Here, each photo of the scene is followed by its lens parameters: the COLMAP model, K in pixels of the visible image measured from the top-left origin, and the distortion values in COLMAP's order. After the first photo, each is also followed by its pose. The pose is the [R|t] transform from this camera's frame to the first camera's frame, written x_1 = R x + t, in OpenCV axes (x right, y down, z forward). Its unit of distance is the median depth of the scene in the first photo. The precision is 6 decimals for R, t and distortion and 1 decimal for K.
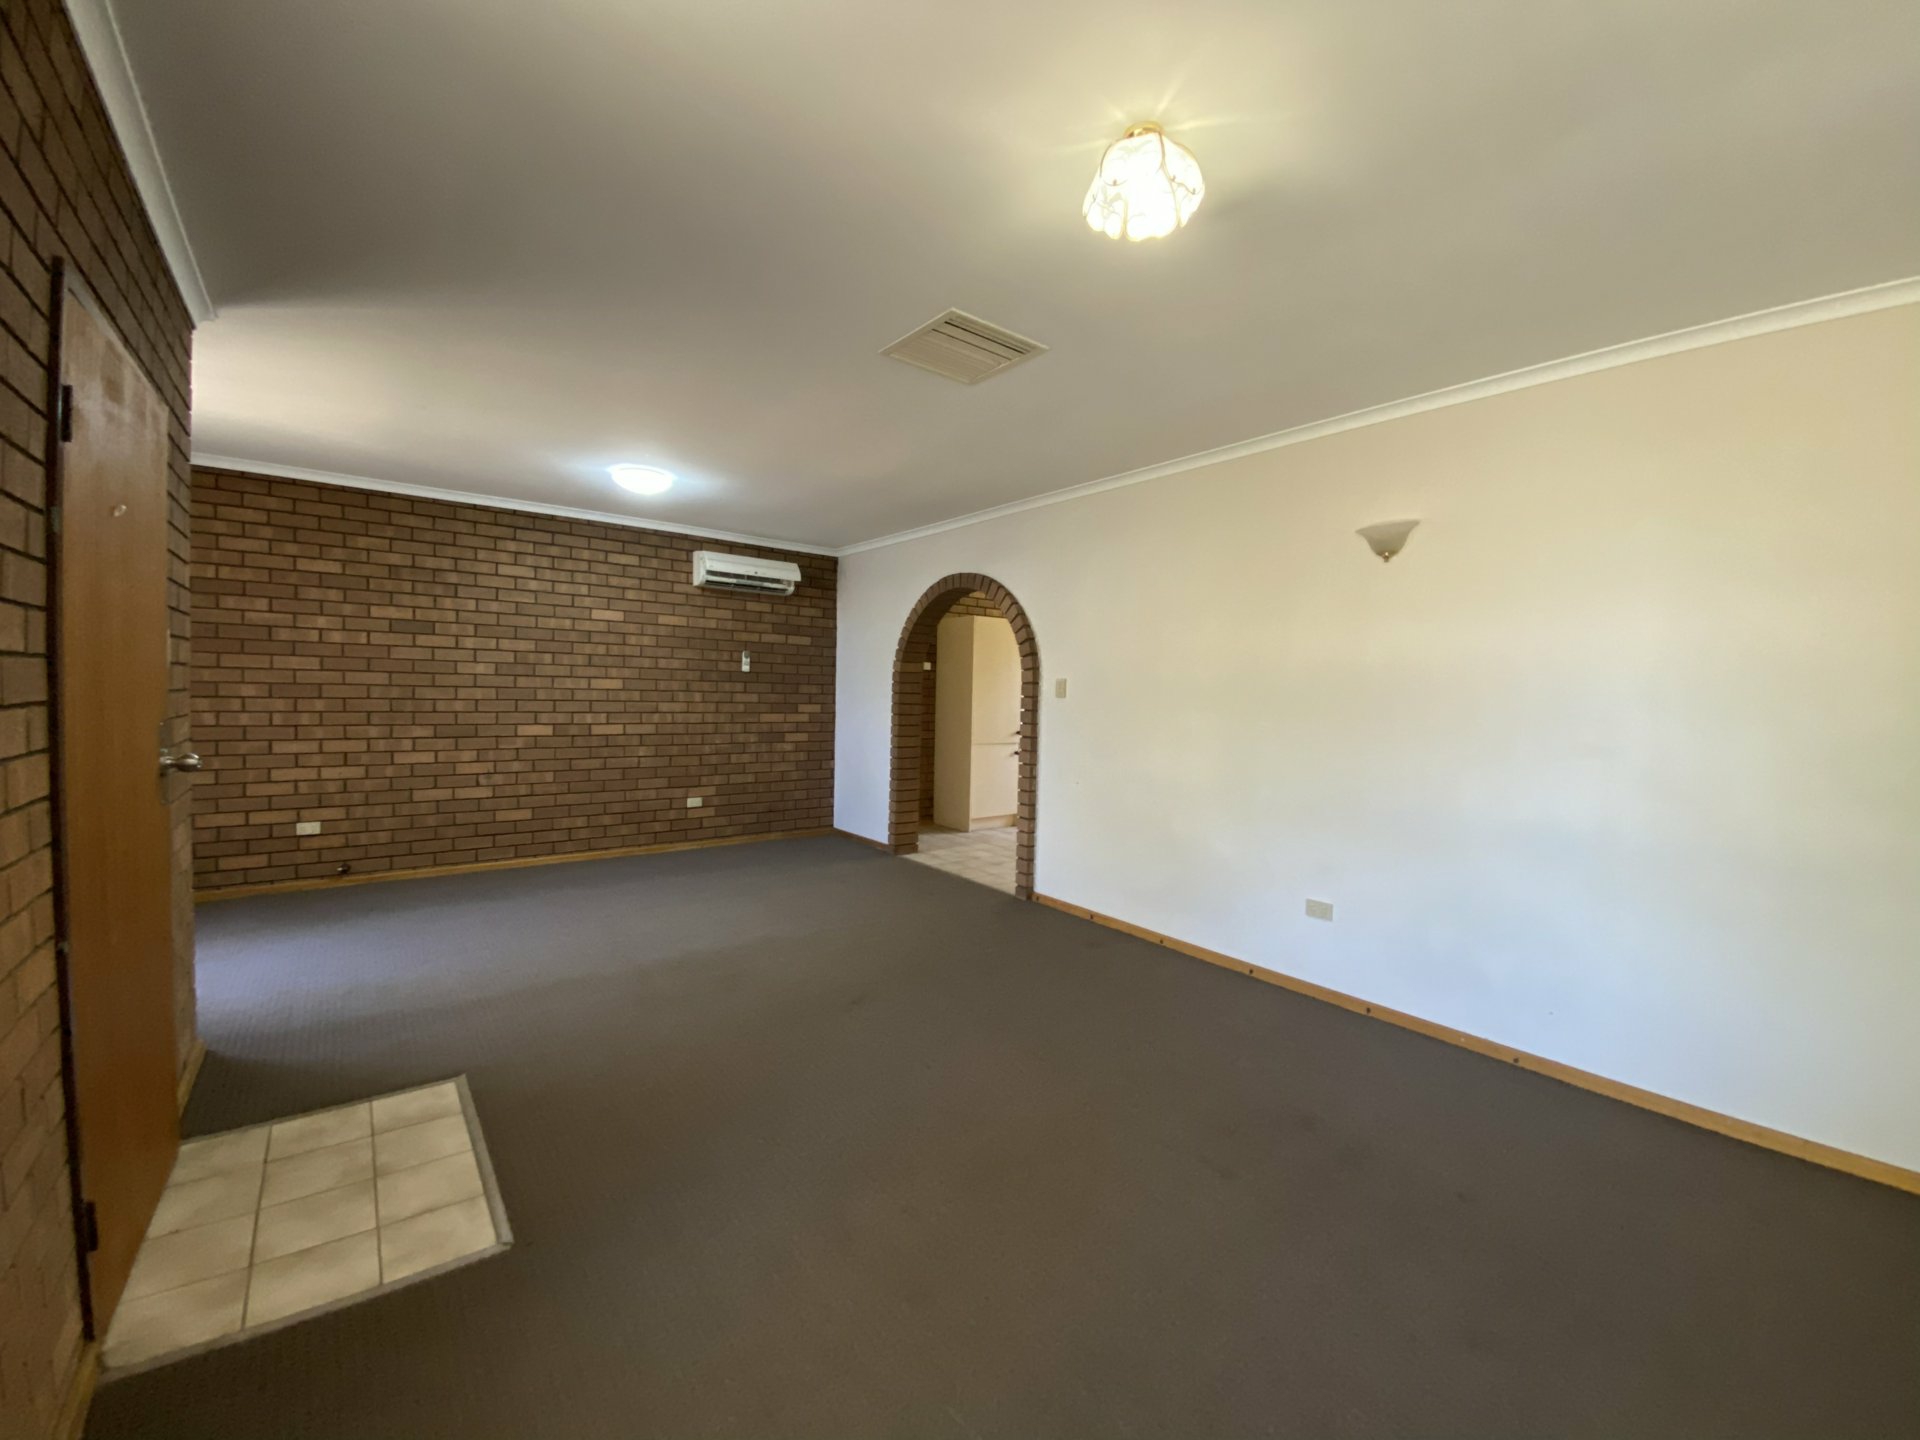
lens RADIAL K [[771.7, 0, 961.2], [0, 771.7, 718.2], [0, 0, 1]] dist [0.010154, -0.015417]
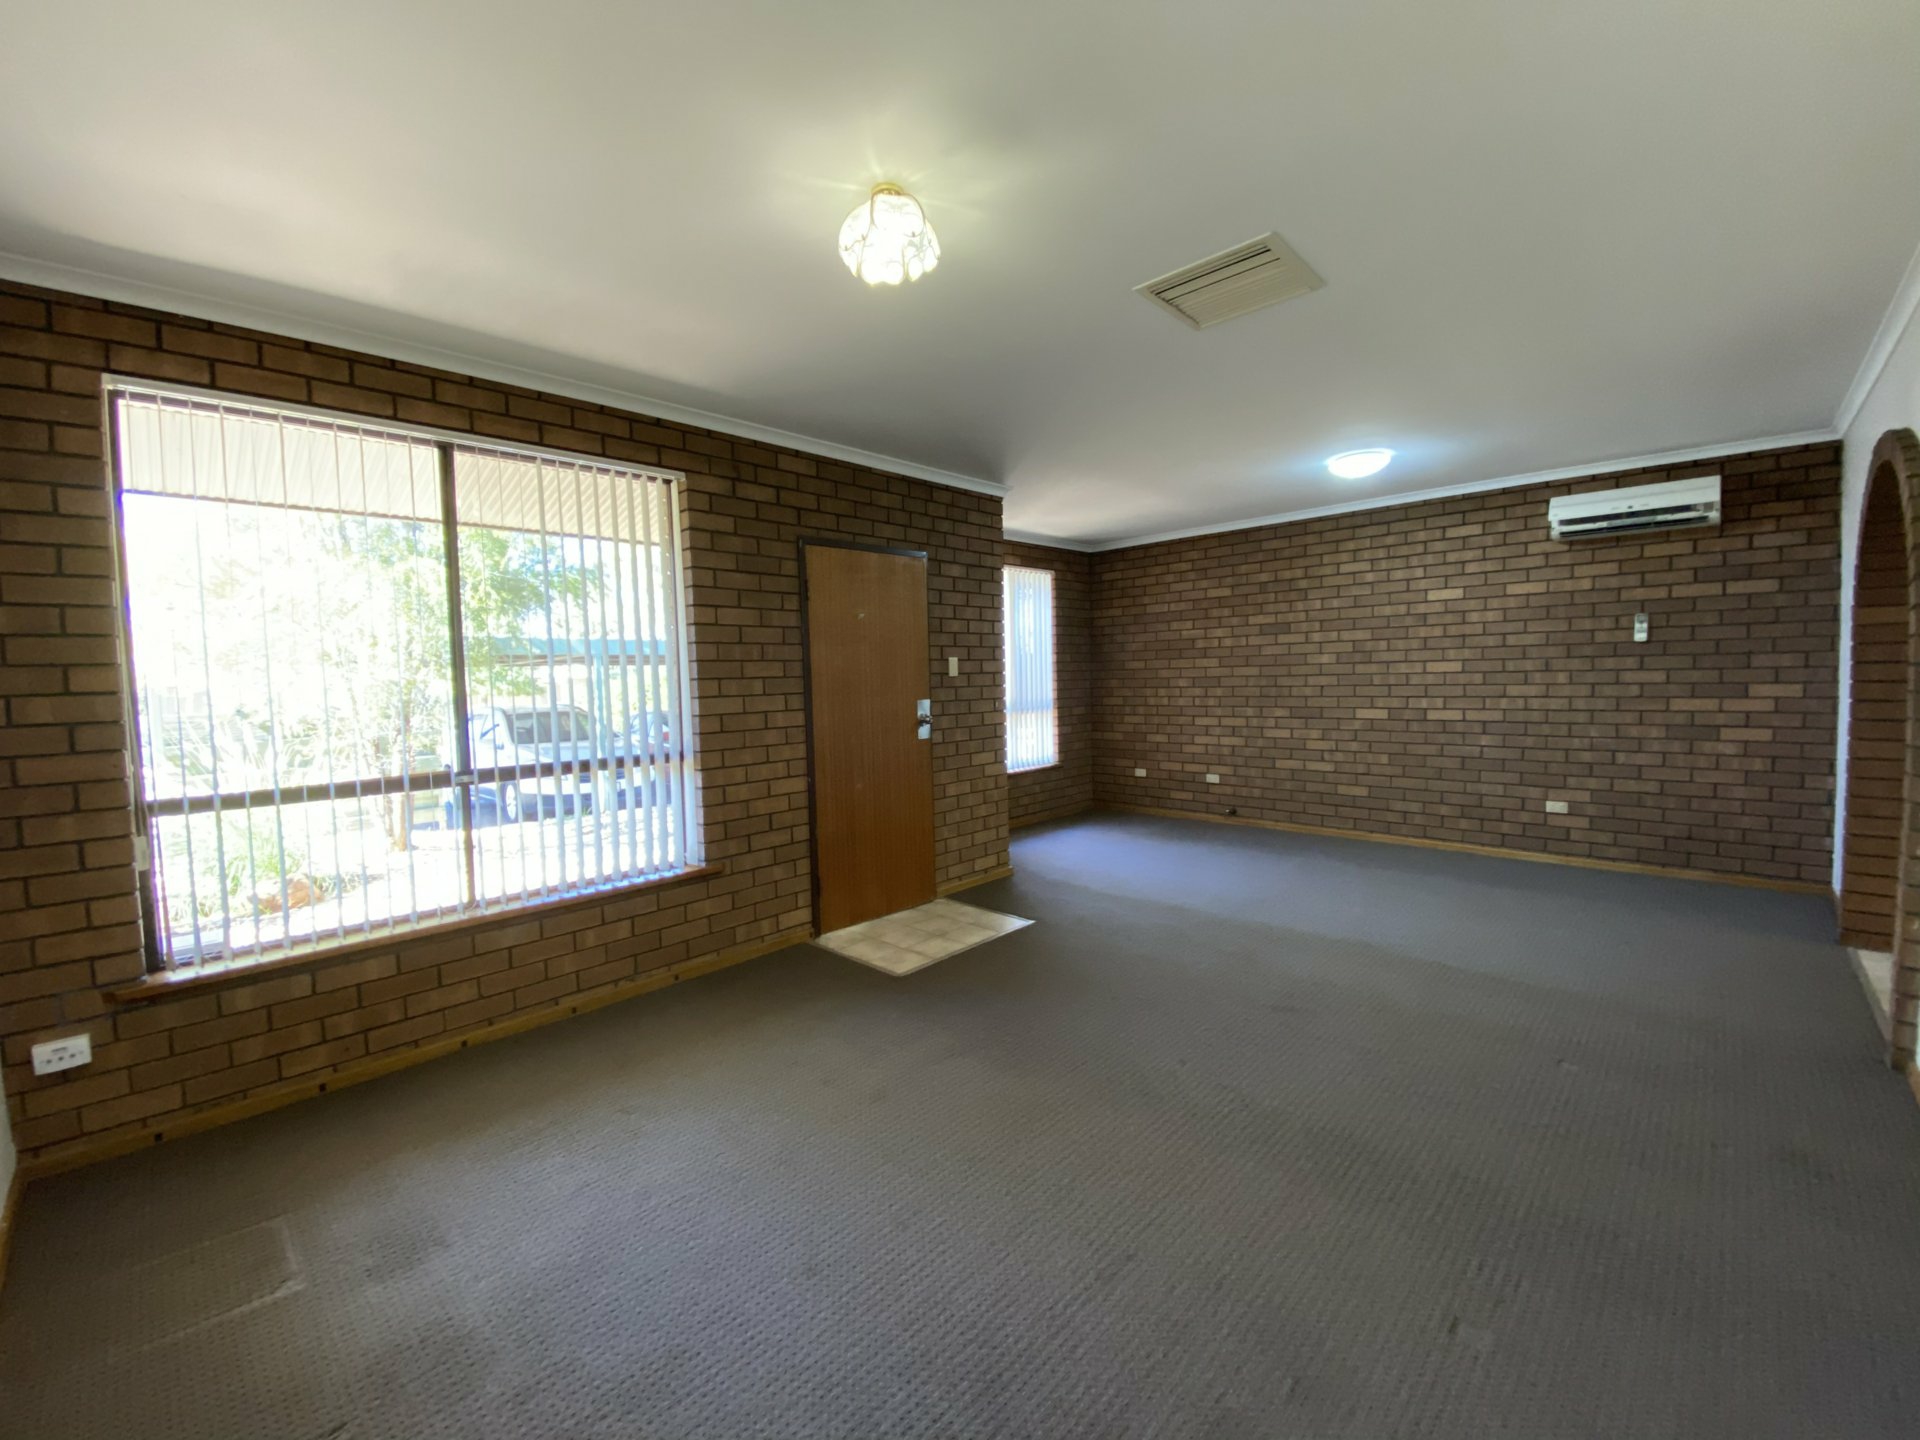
lens RADIAL K [[770.5, 0, 960.7], [0, 770.5, 715.9], [0, 0, 1]] dist [-0.000086, -0.015135]
pose [[0.114783, 0.018744, -0.993214, 0.426417], [-0.012029, 0.999775, 0.017477, 0.006762], [0.993318, 0.009941, 0.114982, 0.311795]]
